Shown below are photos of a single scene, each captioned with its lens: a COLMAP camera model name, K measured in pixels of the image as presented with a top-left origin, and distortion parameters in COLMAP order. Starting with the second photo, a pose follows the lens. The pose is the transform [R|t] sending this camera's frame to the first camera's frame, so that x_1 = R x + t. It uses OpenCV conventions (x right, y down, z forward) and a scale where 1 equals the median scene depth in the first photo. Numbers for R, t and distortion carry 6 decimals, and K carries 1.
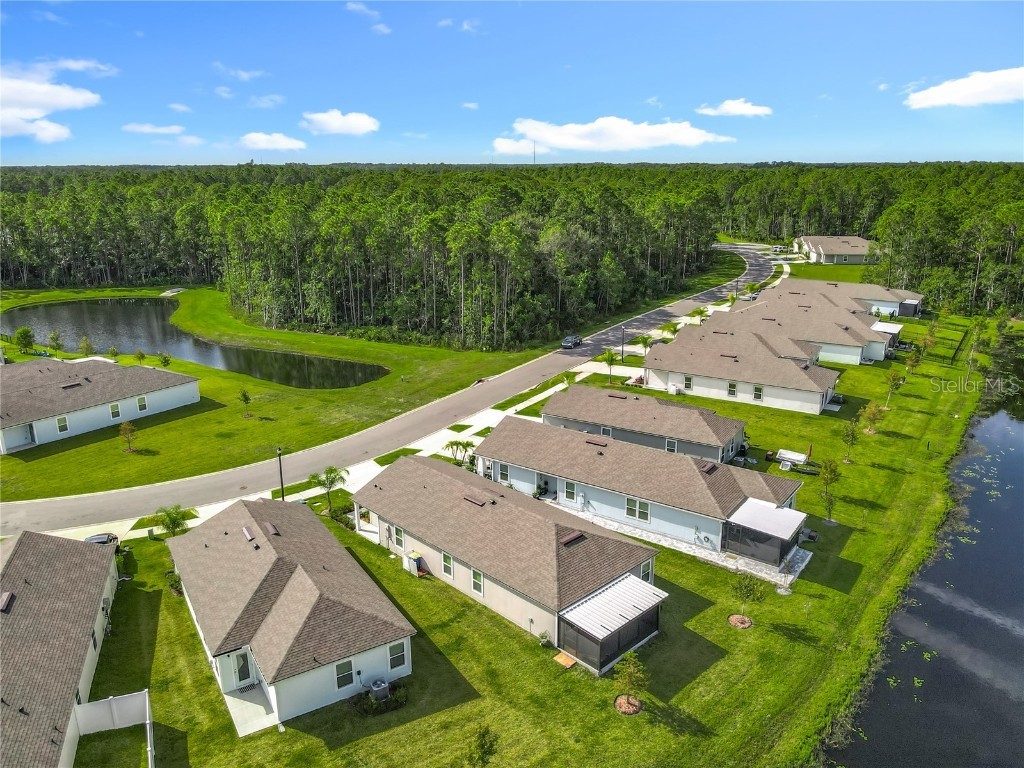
lens RADIAL K [[778.5, 0, 527.7], [0, 778.5, 387.1], [0, 0, 1]] dist [0.012847, 0.010659]
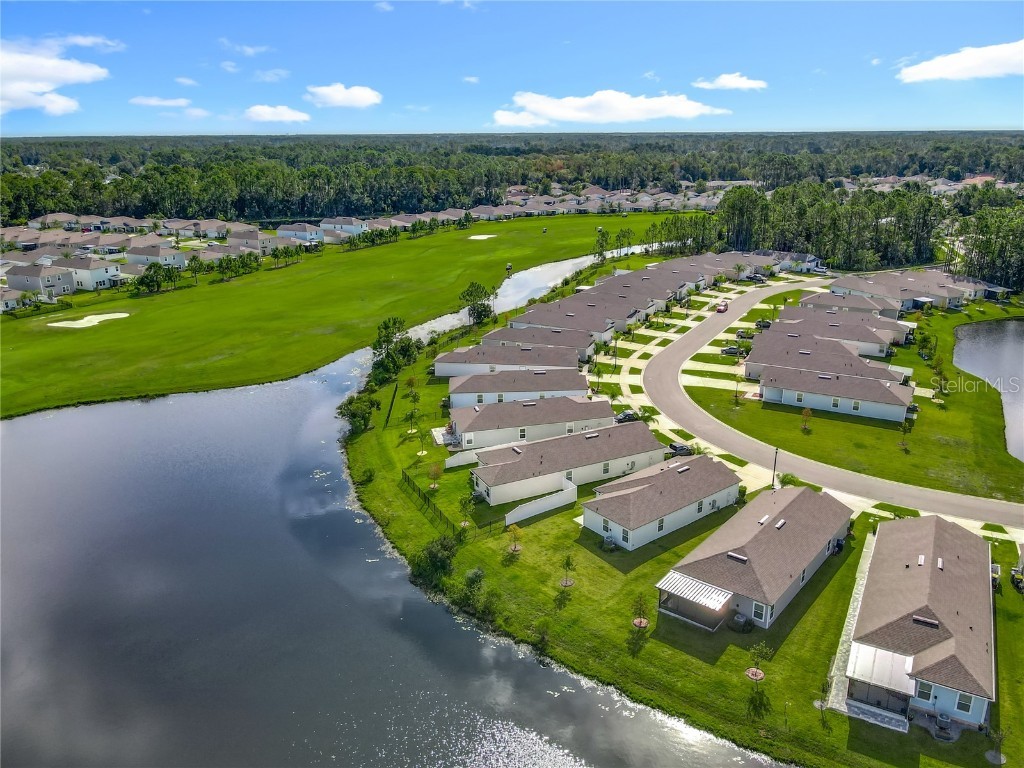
lens RADIAL K [[795.6, 0, 522.9], [0, 795.6, 382.7], [0, 0, 1]] dist [0.002076, 0.008214]
pose [[0.097965, 0.311908, -0.945048, 1.233088], [-0.267823, 0.922845, 0.276817, -0.392113], [0.958475, 0.225987, 0.173943, 0.235698]]
